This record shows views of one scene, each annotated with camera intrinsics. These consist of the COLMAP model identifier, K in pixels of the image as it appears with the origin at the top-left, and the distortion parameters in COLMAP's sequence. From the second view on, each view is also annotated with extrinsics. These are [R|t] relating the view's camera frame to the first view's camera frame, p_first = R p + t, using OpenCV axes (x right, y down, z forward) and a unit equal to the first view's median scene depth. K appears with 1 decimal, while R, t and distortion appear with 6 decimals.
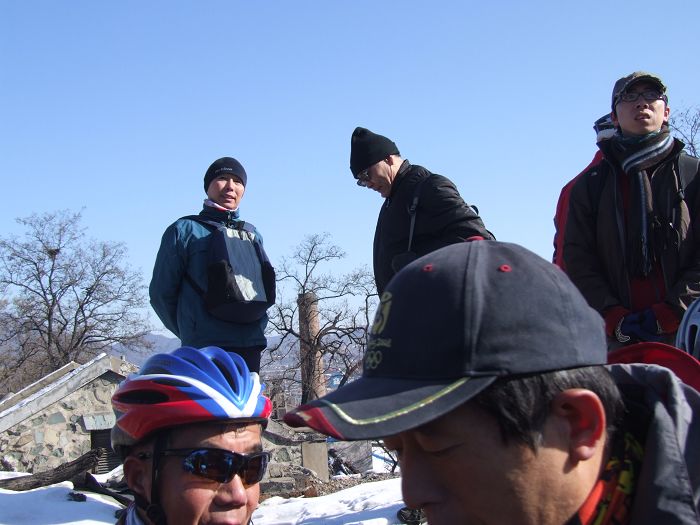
lens RADIAL K [[882.2, 0, 349.6], [0, 882.2, 261.3], [0, 0, 1]] dist [0.008147, 0.000000]
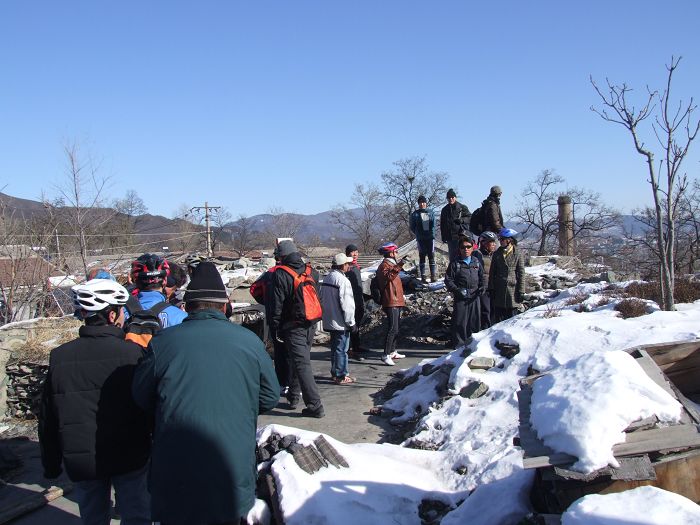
lens RADIAL K [[548.6, 0, 350.1], [0, 548.6, 262.1], [0, 0, 1]] dist [-0.001160, -0.000137]
pose [[0.903365, 0.035828, -0.427373, 0.054472], [0.032240, 0.988011, 0.150977, -0.016683], [0.427659, -0.150166, 0.891380, -0.129157]]
